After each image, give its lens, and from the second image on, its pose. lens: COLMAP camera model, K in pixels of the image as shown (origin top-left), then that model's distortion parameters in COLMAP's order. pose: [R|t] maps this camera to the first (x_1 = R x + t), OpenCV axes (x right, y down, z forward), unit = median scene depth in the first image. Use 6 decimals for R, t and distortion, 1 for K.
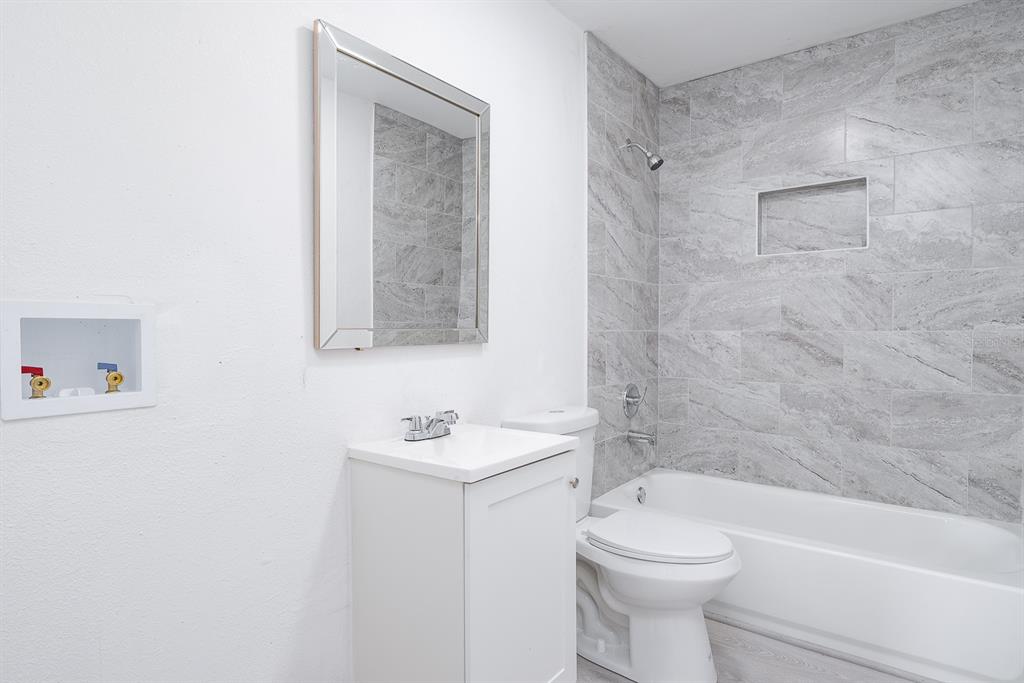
lens RADIAL K [[556.5, 0, 501.2], [0, 556.5, 343.2], [0, 0, 1]] dist [-0.003665, -0.001370]
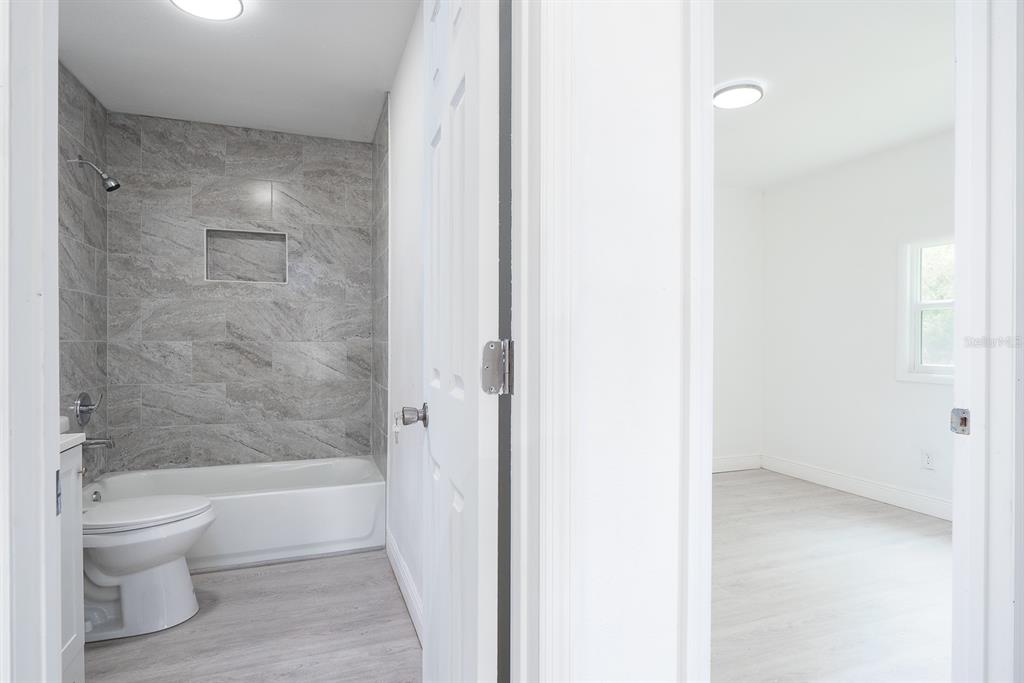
lens RADIAL K [[556.5, 0, 501.2], [0, 556.5, 343.2], [0, 0, 1]] dist [-0.003665, -0.001370]
pose [[0.551543, -0.001751, 0.834145, -0.202608], [0.015382, 0.999849, -0.008072, 0.001732], [-0.834005, 0.017283, 0.551486, -0.216726]]
